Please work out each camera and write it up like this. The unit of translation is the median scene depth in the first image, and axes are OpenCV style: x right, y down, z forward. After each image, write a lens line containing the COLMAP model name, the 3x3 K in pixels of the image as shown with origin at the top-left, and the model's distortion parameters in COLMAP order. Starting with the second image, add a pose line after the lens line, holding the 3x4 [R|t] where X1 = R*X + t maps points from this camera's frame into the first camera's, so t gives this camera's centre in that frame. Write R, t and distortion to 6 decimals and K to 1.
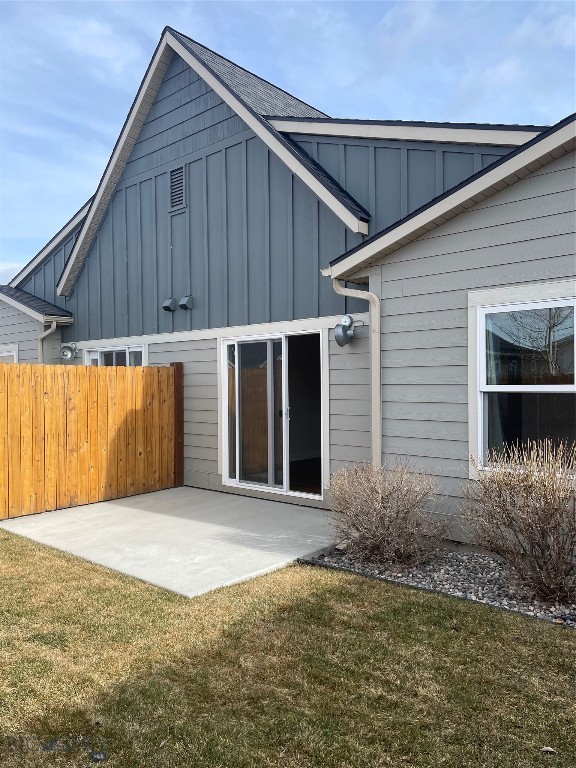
lens RADIAL K [[578.1, 0, 288.0], [0, 578.1, 384.0], [0, 0, 1]] dist [0.113271, -0.000335]
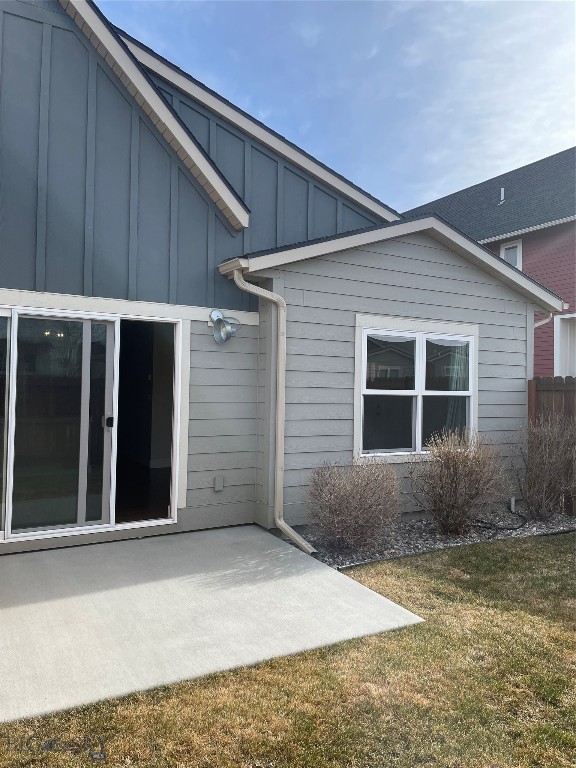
lens RADIAL K [[580.7, 0, 283.7], [0, 580.7, 369.6], [0, 0, 1]] dist [0.053386, -0.002128]
pose [[0.308123, 0.051664, 0.949943, -0.789138], [-0.017380, 0.998663, -0.048677, 0.020318], [-0.951188, -0.001512, 0.308609, 0.666392]]
